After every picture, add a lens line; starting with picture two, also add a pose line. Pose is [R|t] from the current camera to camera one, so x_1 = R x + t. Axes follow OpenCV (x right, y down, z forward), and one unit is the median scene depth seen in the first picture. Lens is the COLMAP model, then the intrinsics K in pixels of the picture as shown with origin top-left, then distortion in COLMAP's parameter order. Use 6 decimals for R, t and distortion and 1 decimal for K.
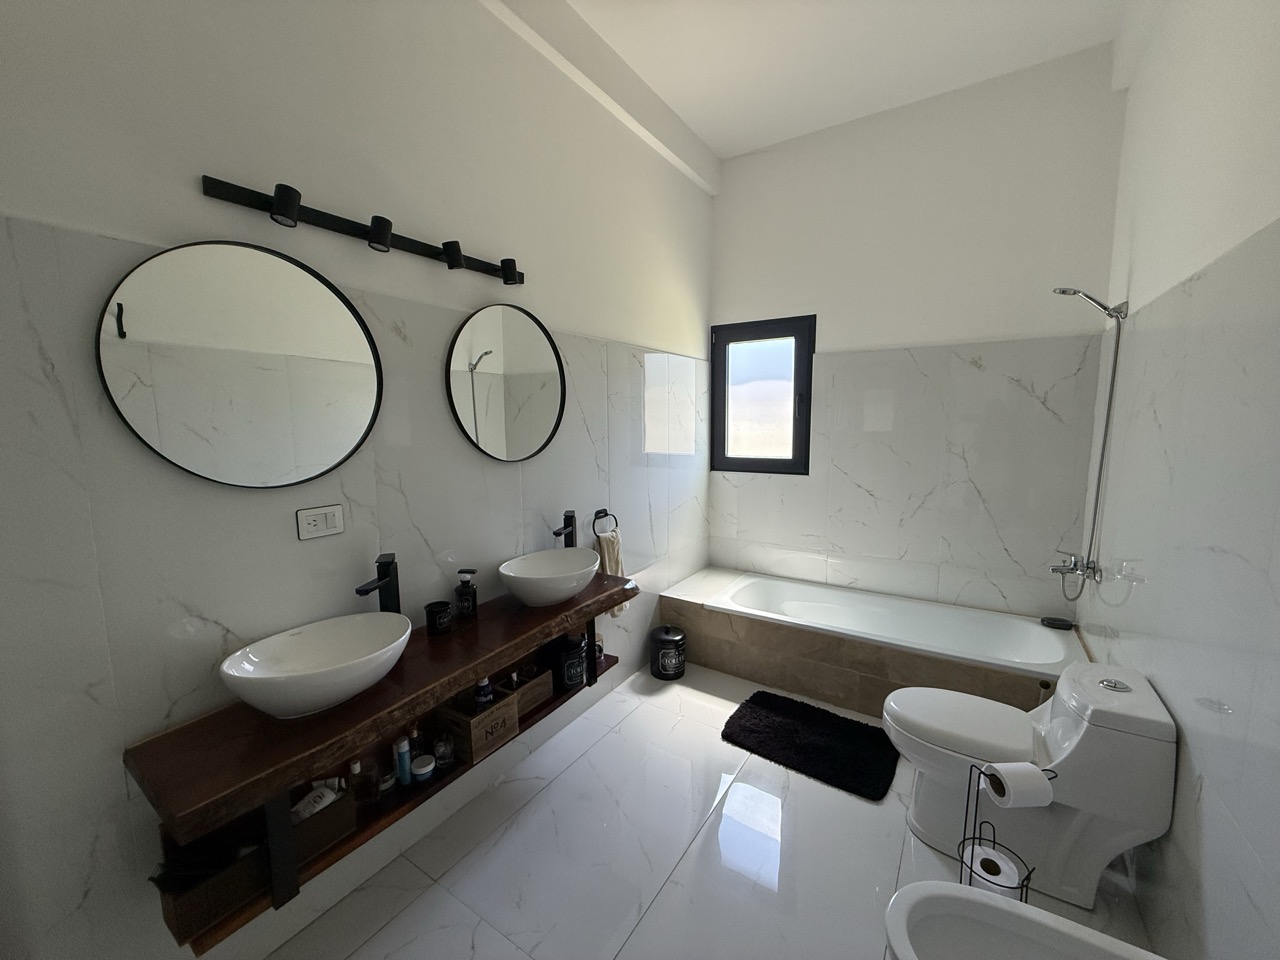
lens RADIAL K [[505.9, 0, 637.8], [0, 505.9, 478.2], [0, 0, 1]] dist [-0.000740, -0.000021]
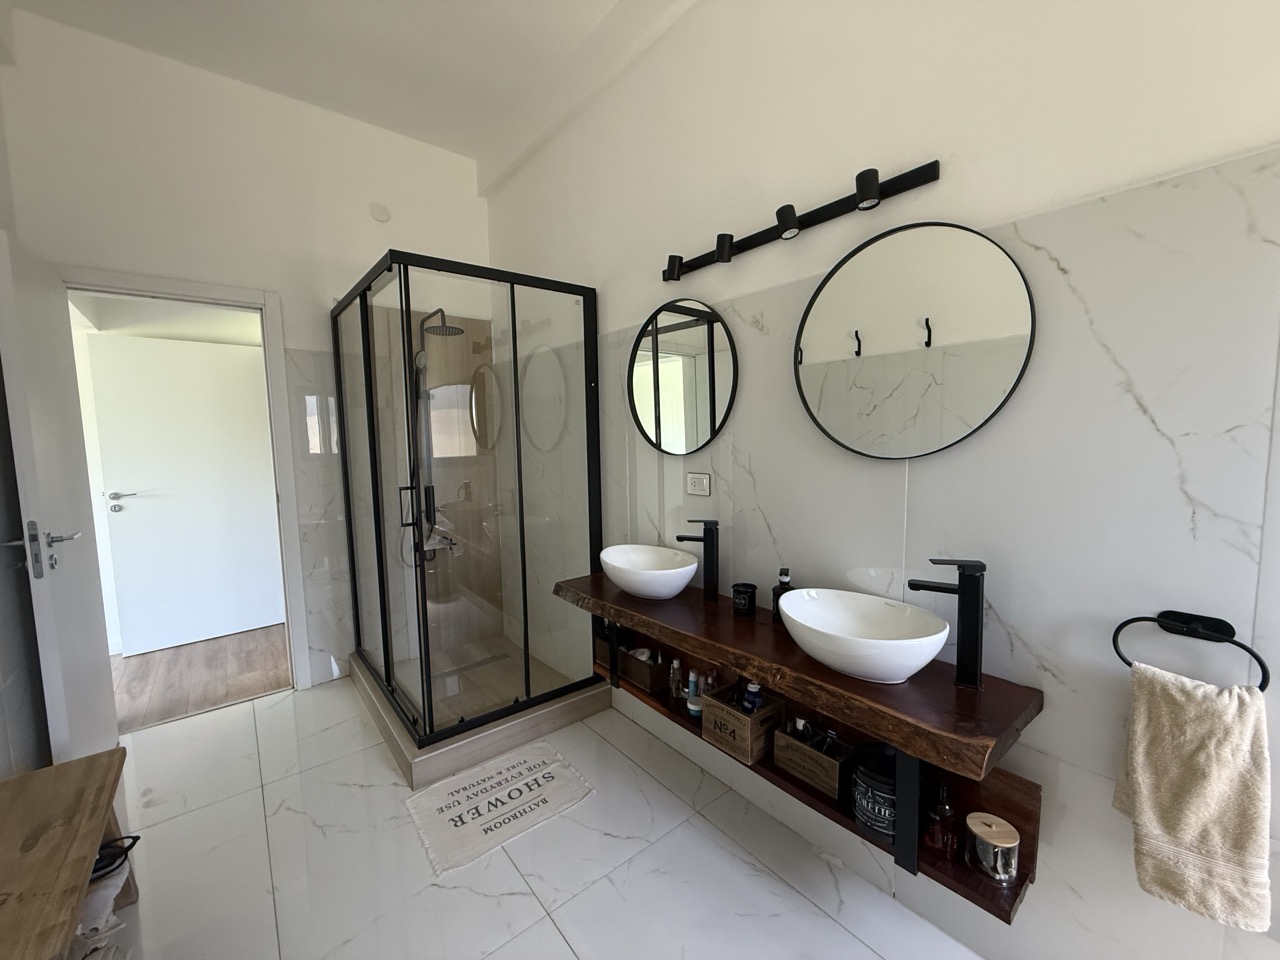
lens RADIAL K [[511.1, 0, 636.9], [0, 511.1, 480.1], [0, 0, 1]] dist [0.001180, 0.000104]
pose [[-0.306585, 0.099834, -0.946593, 0.451508], [-0.089657, 0.987034, 0.133137, -0.057678], [0.947612, 0.125686, -0.293659, 0.762142]]
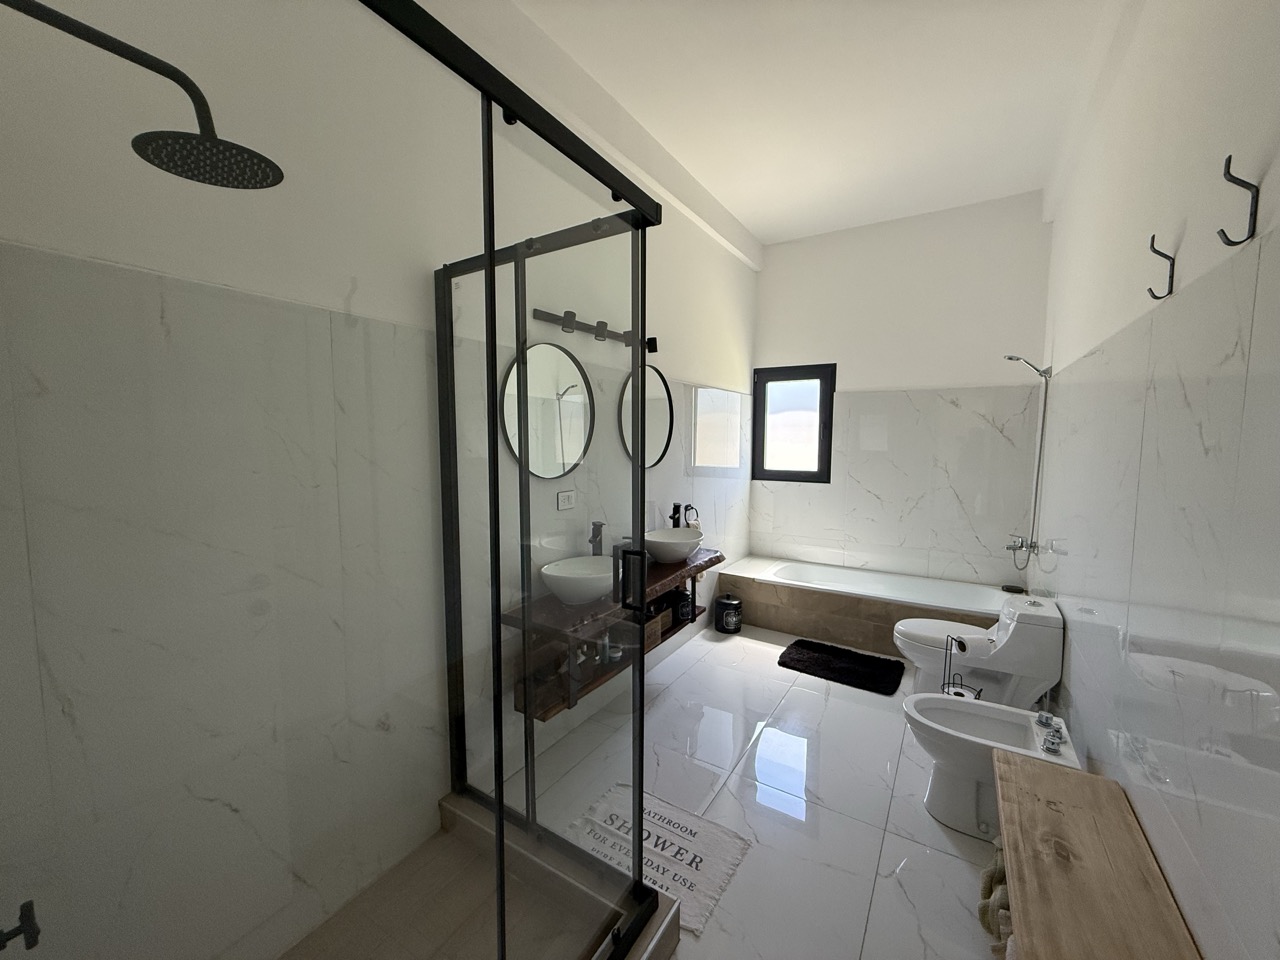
lens RADIAL K [[508.8, 0, 635.9], [0, 508.8, 480.6], [0, 0, 1]] dist [-0.000194, -0.000019]
pose [[0.999810, 0.010114, 0.016634, -0.258090], [-0.009614, 0.999508, -0.029870, 0.042161], [-0.016928, 0.029705, 0.999415, -0.428512]]
